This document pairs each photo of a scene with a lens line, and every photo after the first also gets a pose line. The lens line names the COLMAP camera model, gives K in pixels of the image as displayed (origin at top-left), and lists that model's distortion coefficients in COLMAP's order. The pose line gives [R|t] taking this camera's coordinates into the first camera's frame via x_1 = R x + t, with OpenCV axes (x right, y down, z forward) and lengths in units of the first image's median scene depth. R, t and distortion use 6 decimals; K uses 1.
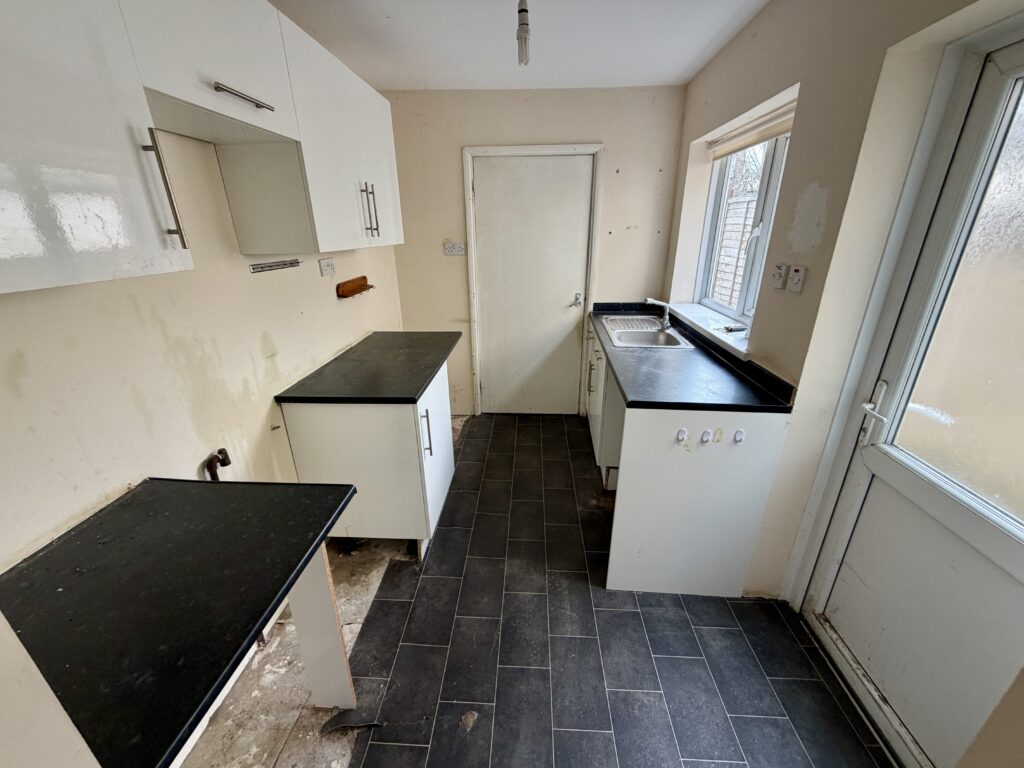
lens RADIAL K [[408.6, 0, 511.6], [0, 408.6, 384.8], [0, 0, 1]] dist [0.003772, 0.000199]
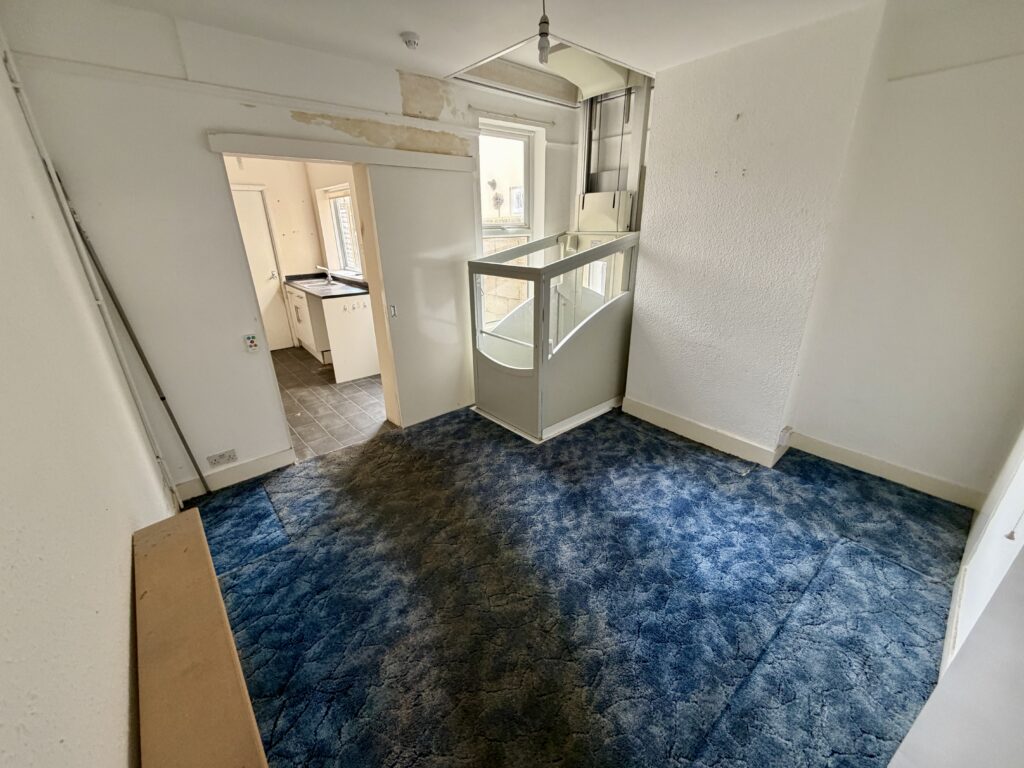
lens RADIAL K [[408.6, 0, 514.5], [0, 408.6, 386.9], [0, 0, 1]] dist [0.003772, 0.000199]
pose [[0.716808, -0.258879, 0.647432, -0.430983], [0.257304, 0.961198, 0.099465, 0.409830], [-0.648059, 0.095289, 0.755605, -1.103717]]
